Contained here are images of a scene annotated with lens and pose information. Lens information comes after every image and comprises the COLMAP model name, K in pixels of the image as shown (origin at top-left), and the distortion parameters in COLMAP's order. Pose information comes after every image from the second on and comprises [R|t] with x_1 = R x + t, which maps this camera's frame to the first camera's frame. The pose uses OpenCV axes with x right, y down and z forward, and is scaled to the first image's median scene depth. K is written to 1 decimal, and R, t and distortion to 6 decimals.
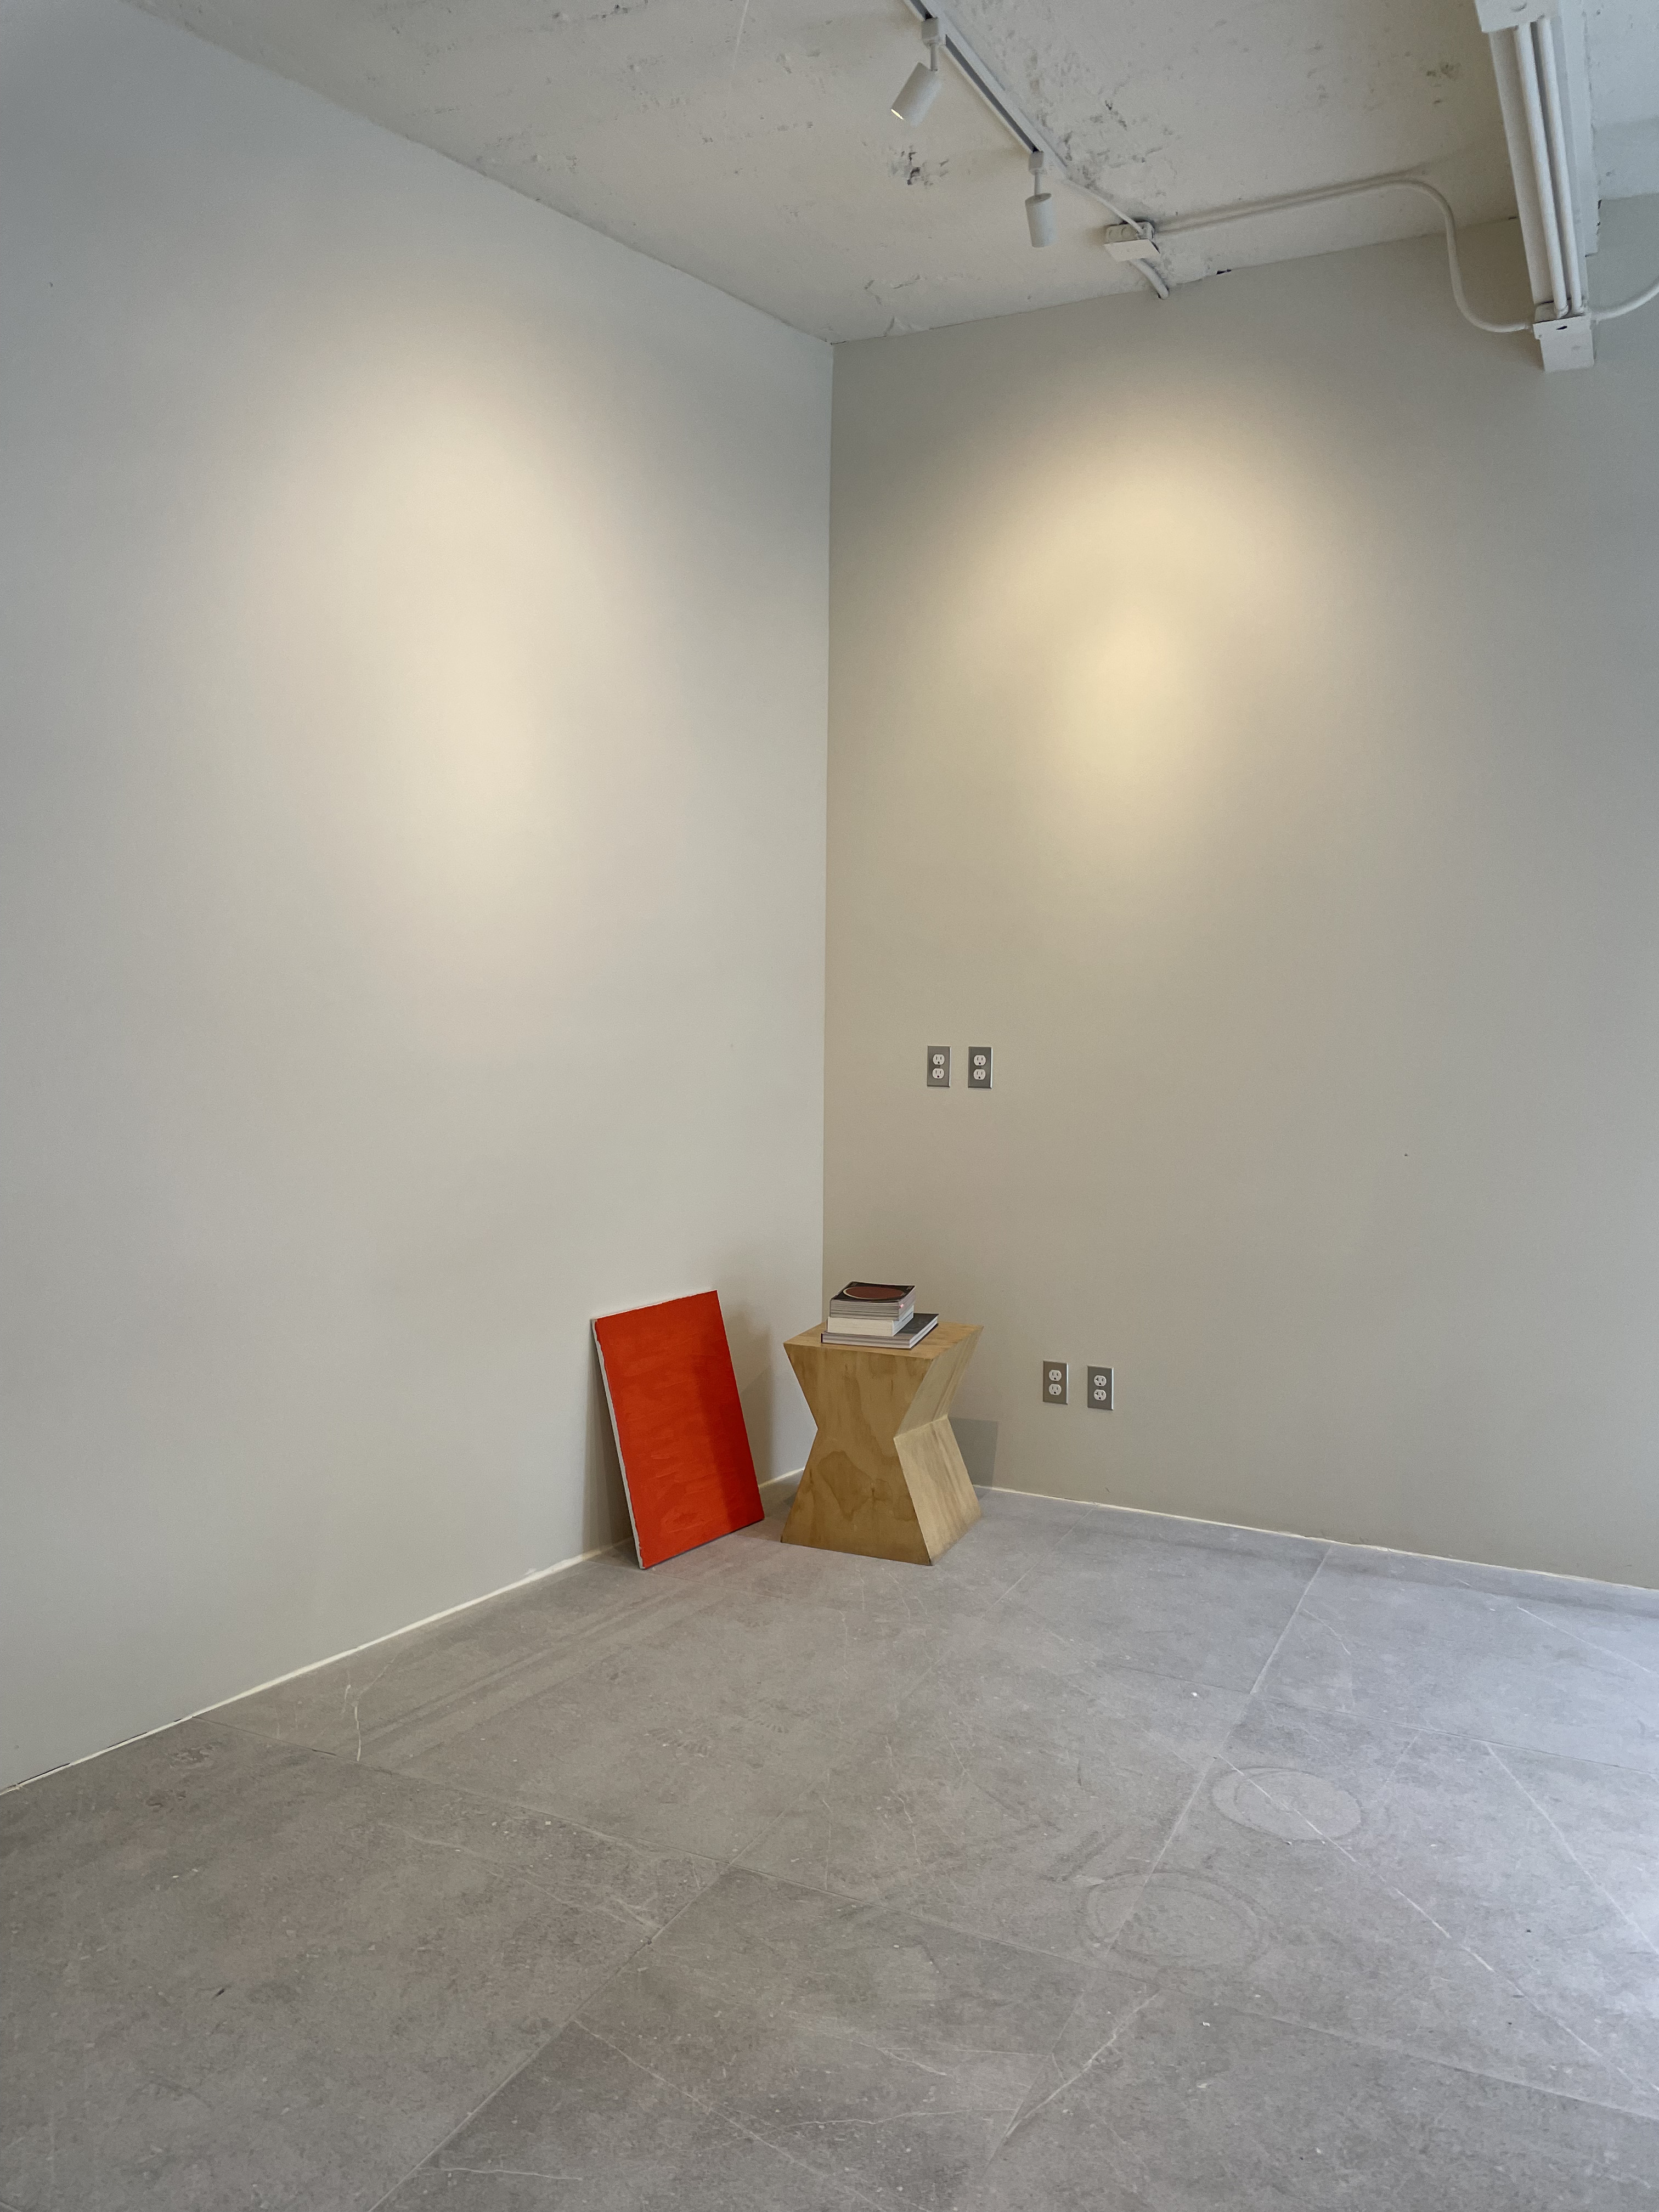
lens RADIAL K [[1662.0, 0, 827.6], [0, 1662.0, 1098.2], [0, 0, 1]] dist [0.082698, -0.105632]
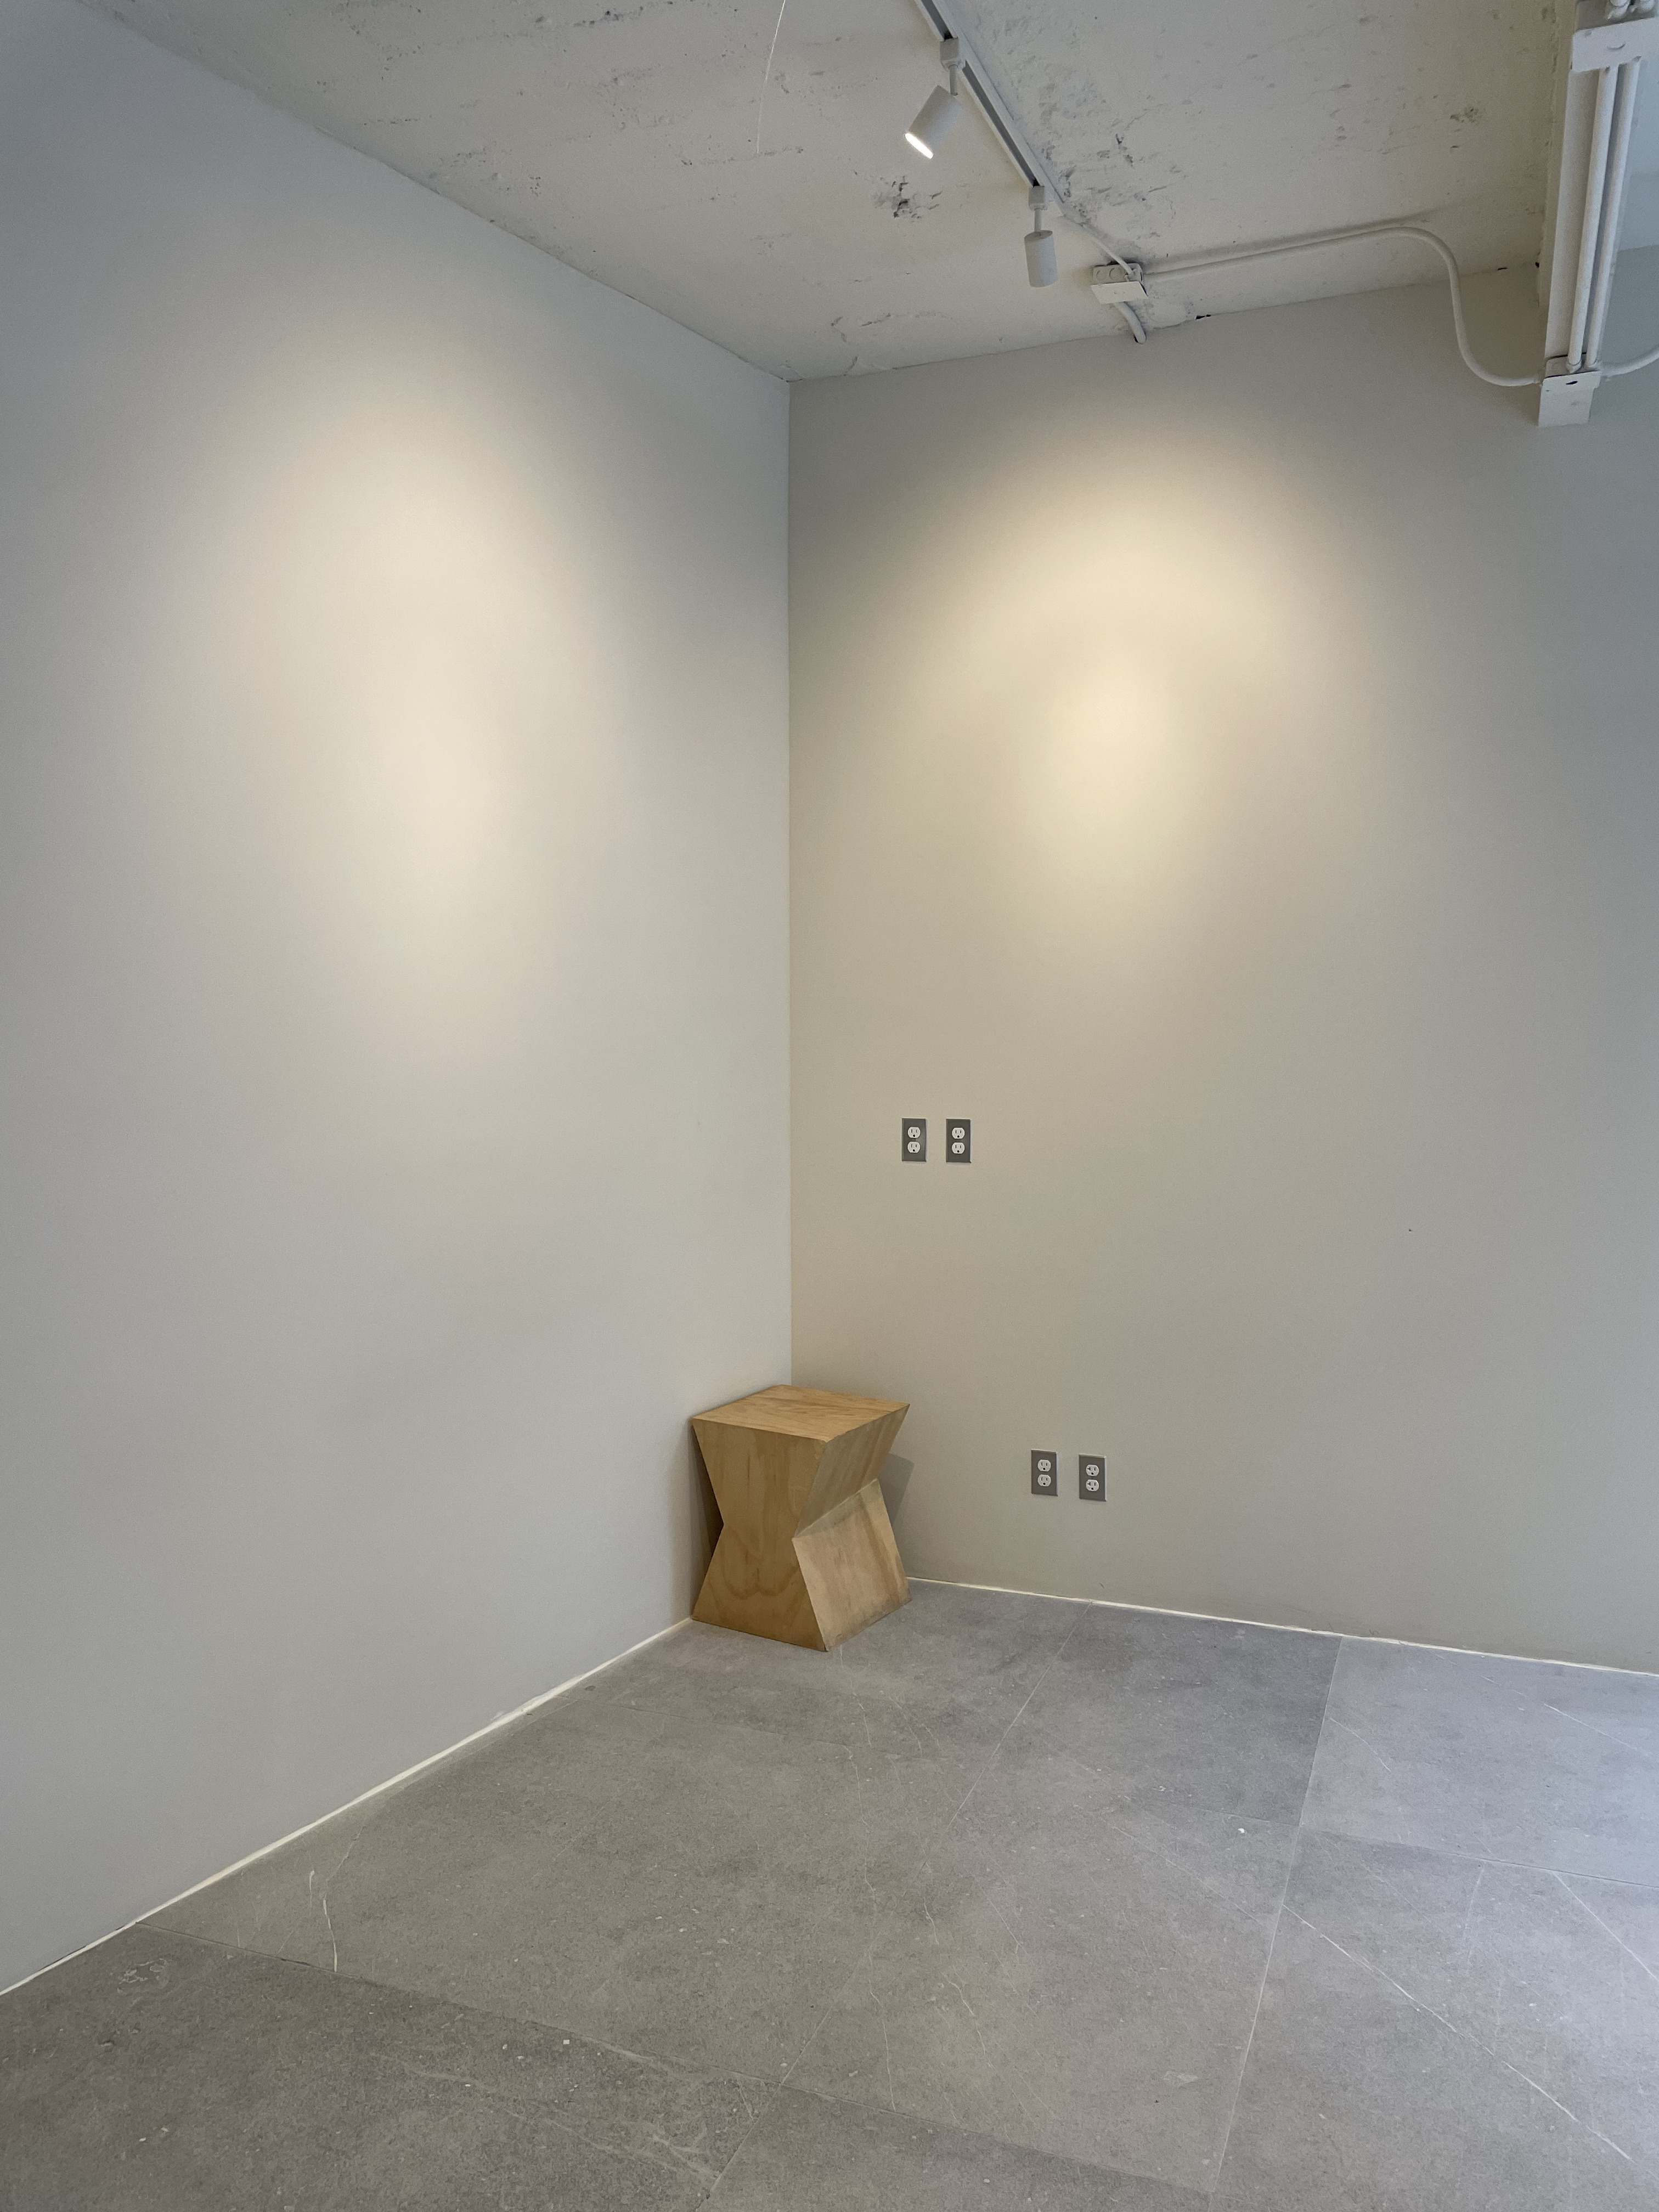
lens RADIAL K [[1664.1, 0, 840.4], [0, 1664.1, 1094.5], [0, 0, 1]] dist [0.073918, -0.094943]
pose [[0.996143, -0.015192, 0.086419, -0.072854], [0.016655, 0.999730, -0.016229, -0.038930], [-0.086149, 0.017606, 0.996127, 0.077592]]
